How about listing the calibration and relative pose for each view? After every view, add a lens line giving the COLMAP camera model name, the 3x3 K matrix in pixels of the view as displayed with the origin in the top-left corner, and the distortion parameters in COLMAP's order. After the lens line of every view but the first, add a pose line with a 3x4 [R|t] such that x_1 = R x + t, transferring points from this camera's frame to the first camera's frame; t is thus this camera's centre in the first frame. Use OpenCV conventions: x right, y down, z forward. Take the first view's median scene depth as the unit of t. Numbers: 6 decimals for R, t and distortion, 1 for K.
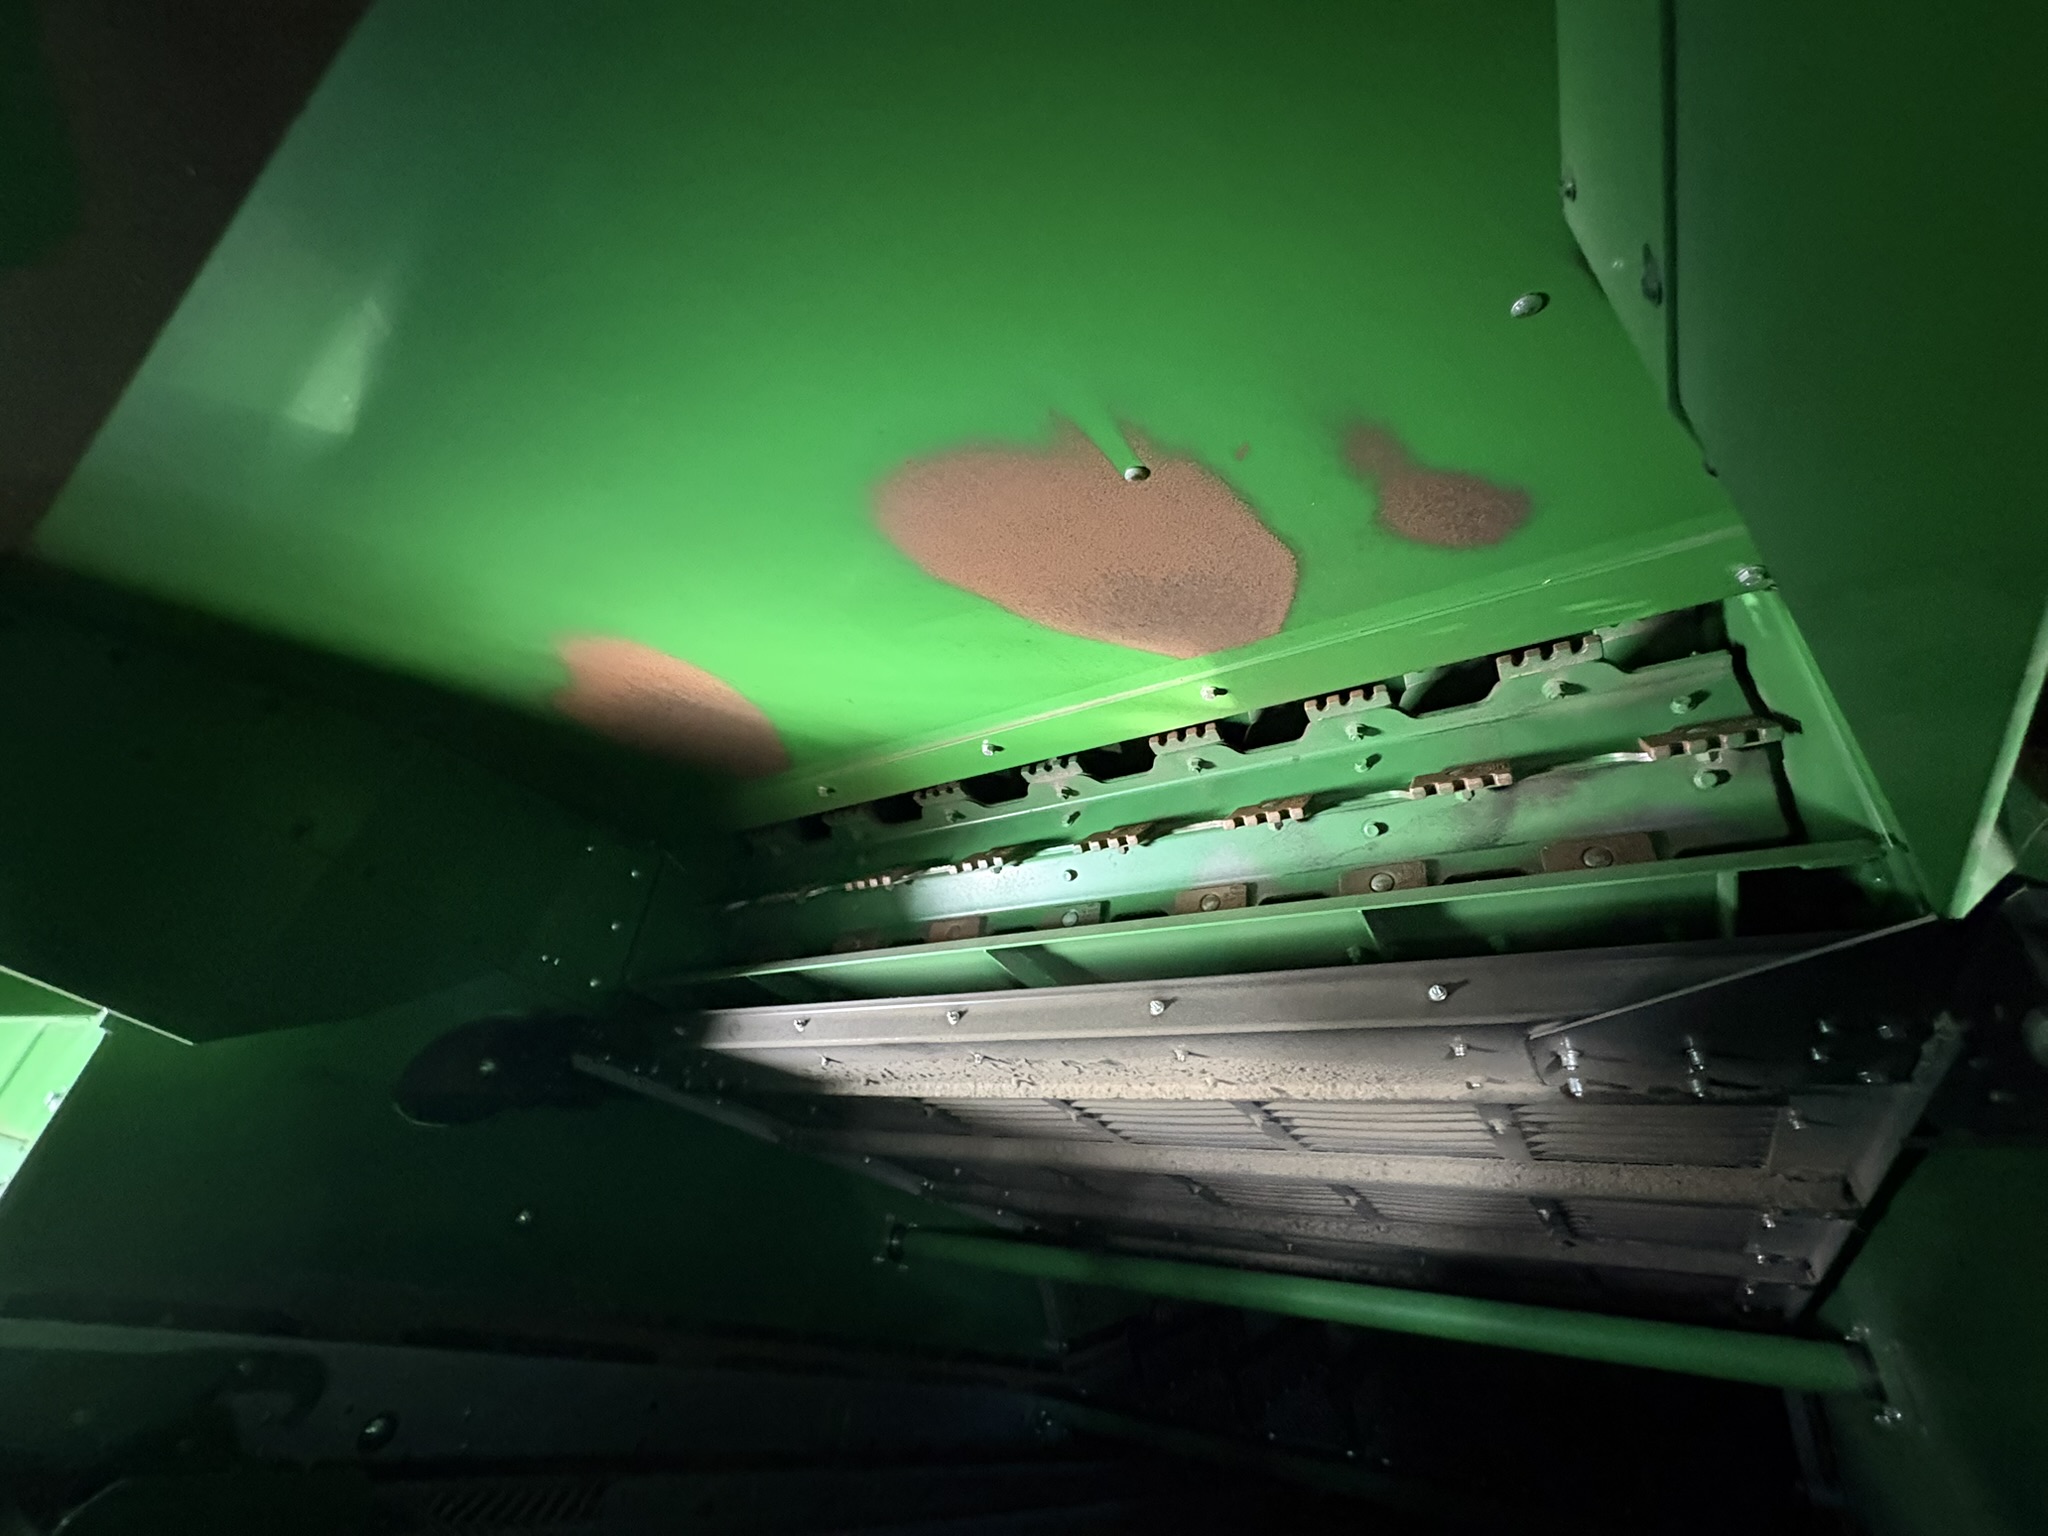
lens RADIAL K [[809.5, 0, 1024.4], [0, 809.5, 765.5], [0, 0, 1]] dist [0.001038, -0.000653]
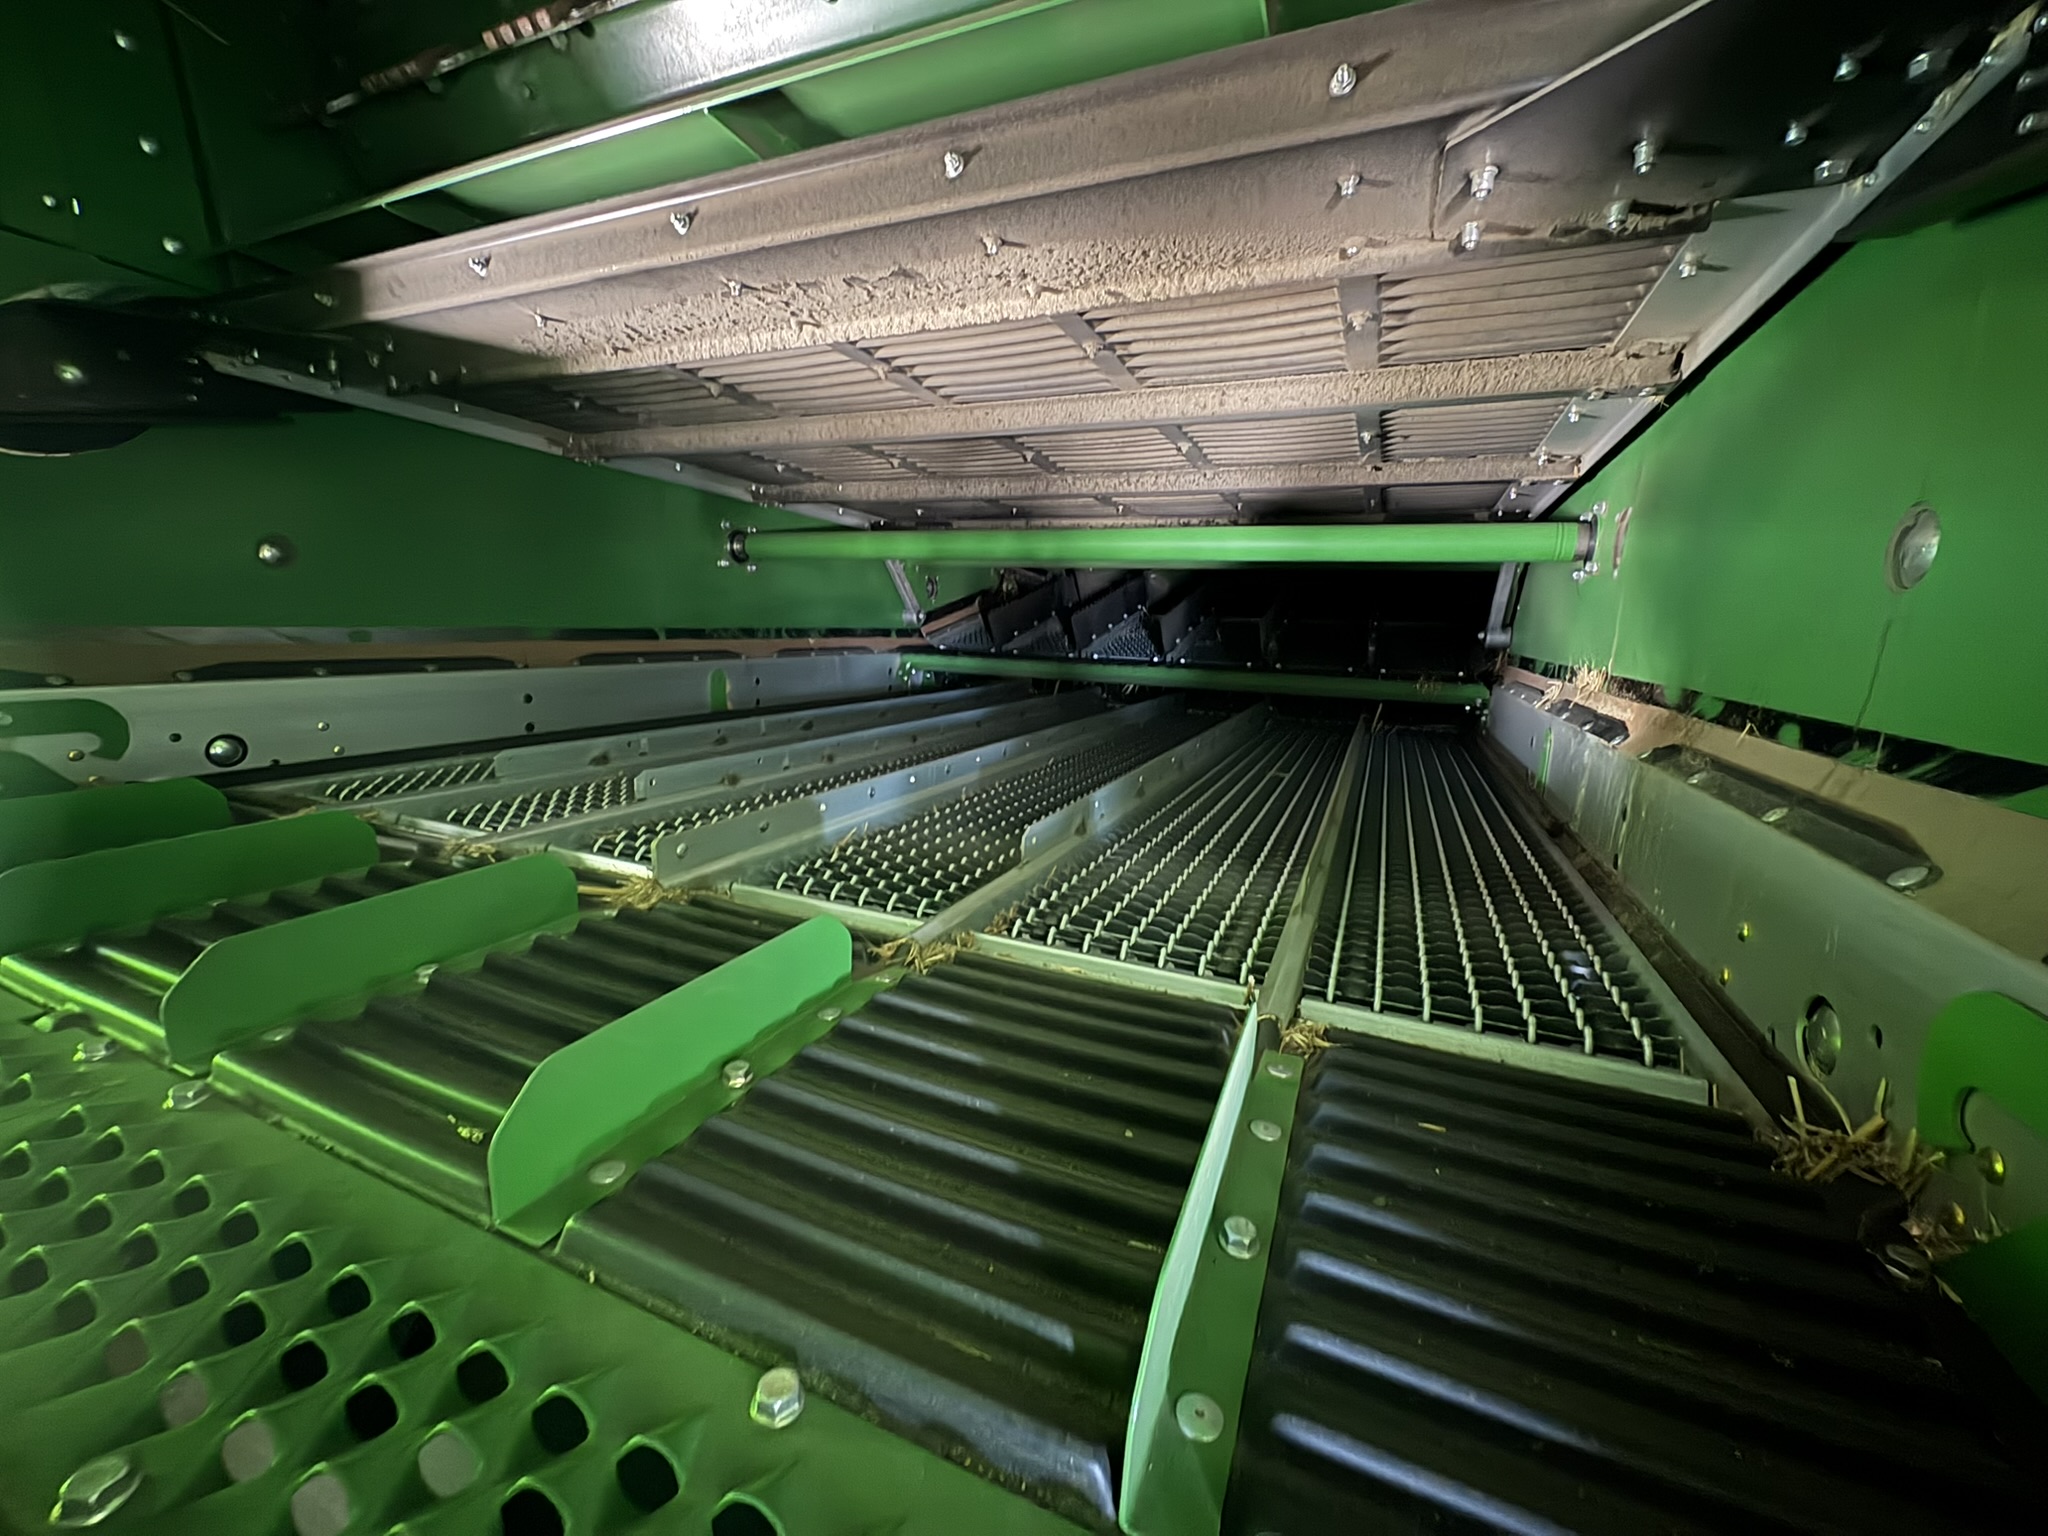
lens RADIAL K [[809.5, 0, 1024.4], [0, 809.5, 765.5], [0, 0, 1]] dist [0.001038, -0.000653]
pose [[0.982970, -0.137915, 0.121447, 0.053351], [0.010234, 0.700937, 0.713149, 0.131485], [-0.183481, -0.699762, 0.690412, 0.111244]]
